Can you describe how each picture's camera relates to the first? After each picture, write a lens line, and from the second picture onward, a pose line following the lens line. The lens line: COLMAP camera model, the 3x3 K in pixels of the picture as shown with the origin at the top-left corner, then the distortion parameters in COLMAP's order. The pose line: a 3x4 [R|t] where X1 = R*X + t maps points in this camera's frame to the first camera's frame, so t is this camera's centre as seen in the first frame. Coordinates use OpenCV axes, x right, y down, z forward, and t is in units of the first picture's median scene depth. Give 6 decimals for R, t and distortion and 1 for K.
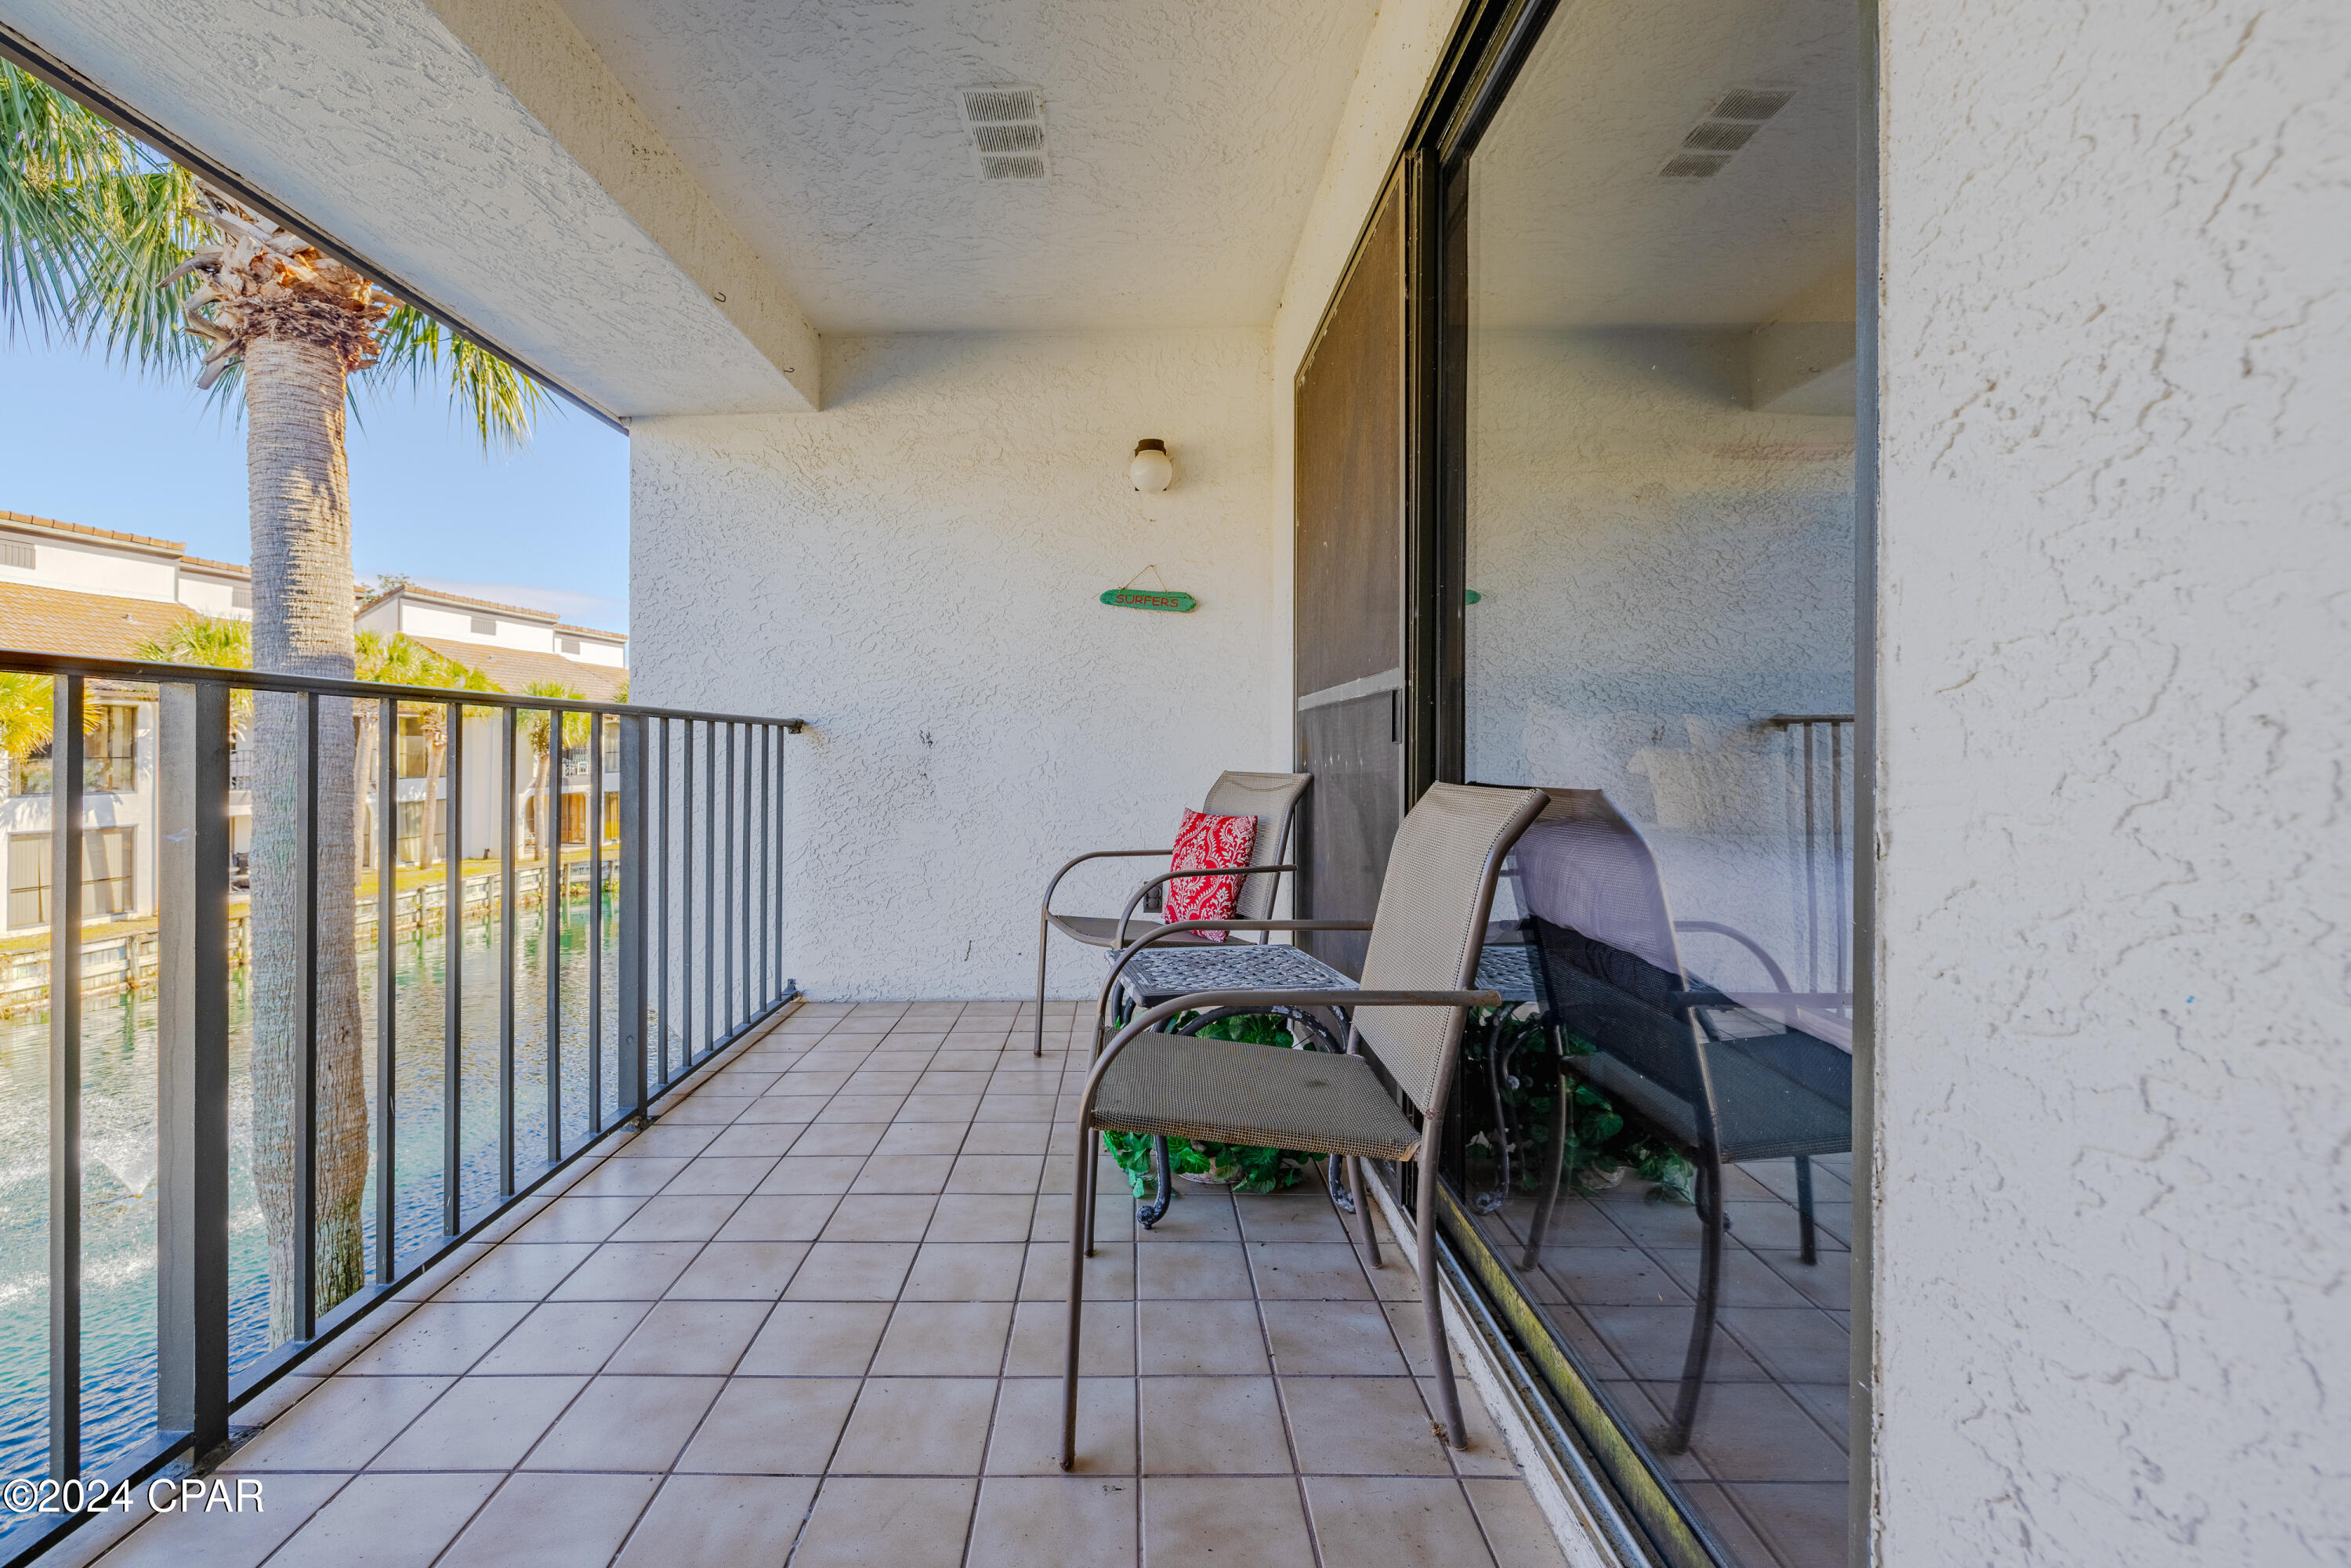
lens RADIAL K [[987.8, 0, 1124.6], [0, 987.8, 743.7], [0, 0, 1]] dist [-0.004996, 0.000197]
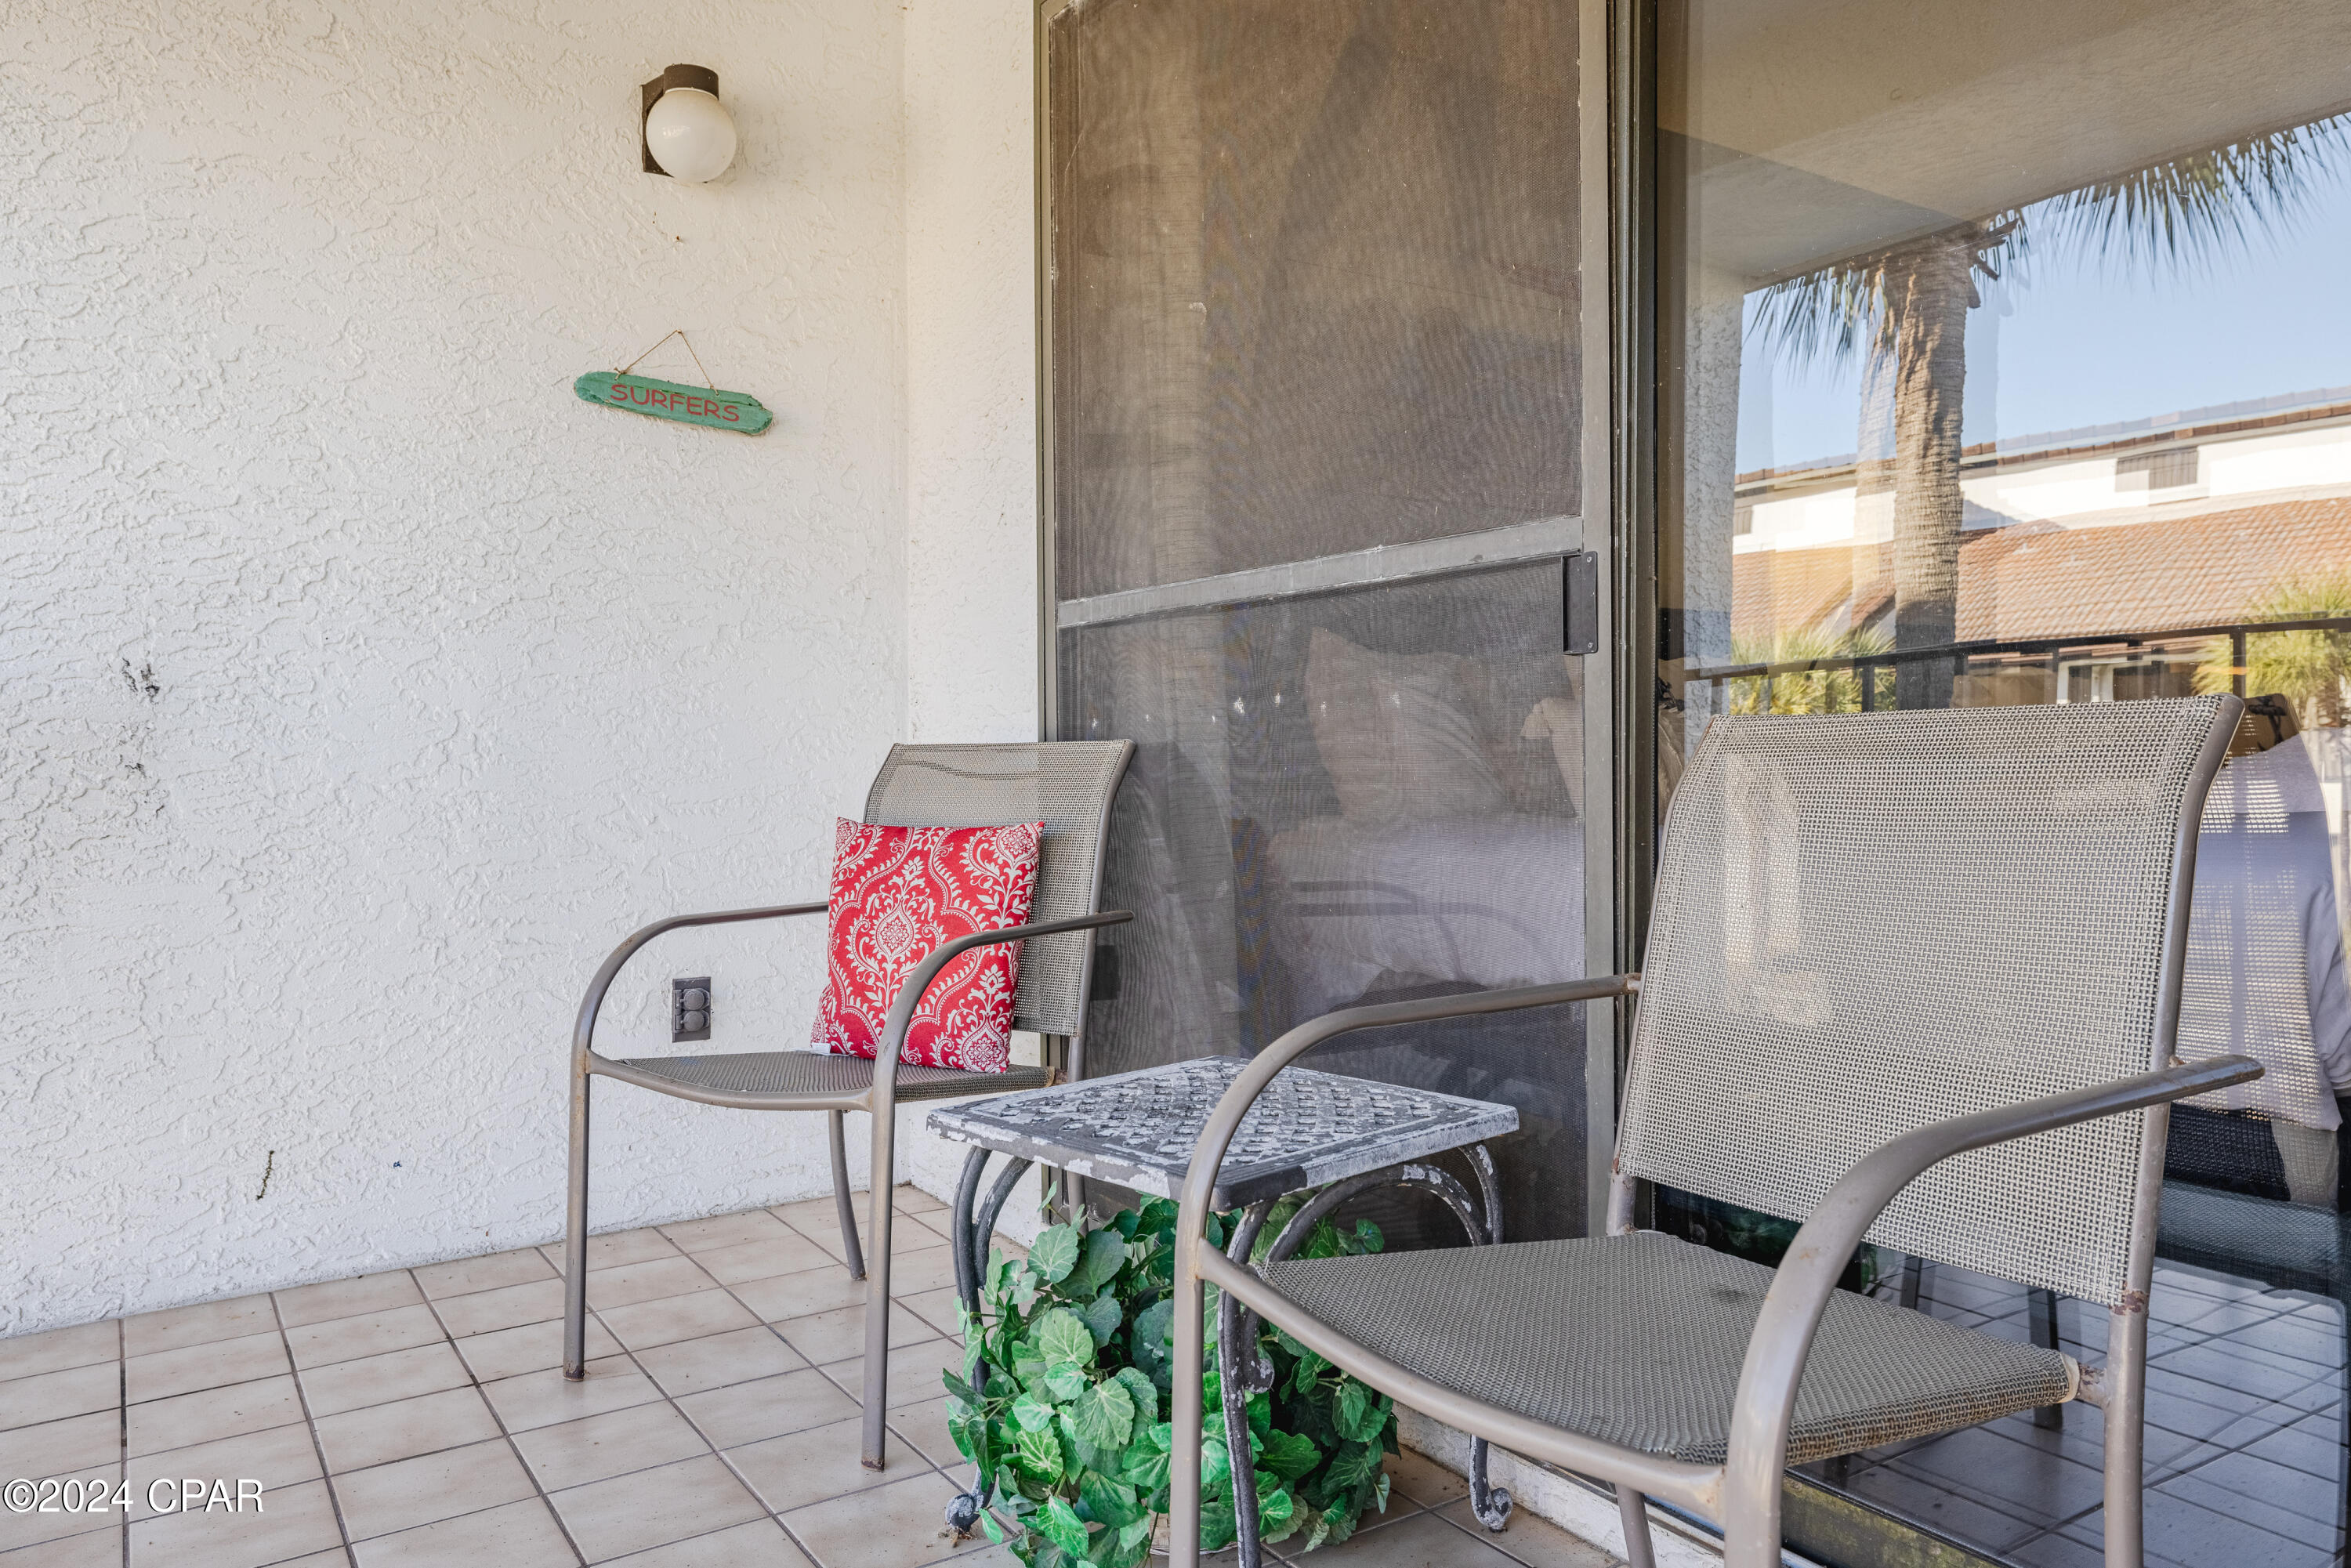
lens RADIAL K [[1607.7, 0, 1173.3], [0, 1607.7, 777.2], [0, 0, 1]] dist [0.000793, 0.001259]
pose [[0.837902, -0.017493, 0.545540, -0.207364], [0.008018, 0.999773, 0.019744, 0.026080], [-0.545762, -0.012170, 0.837852, 0.200224]]
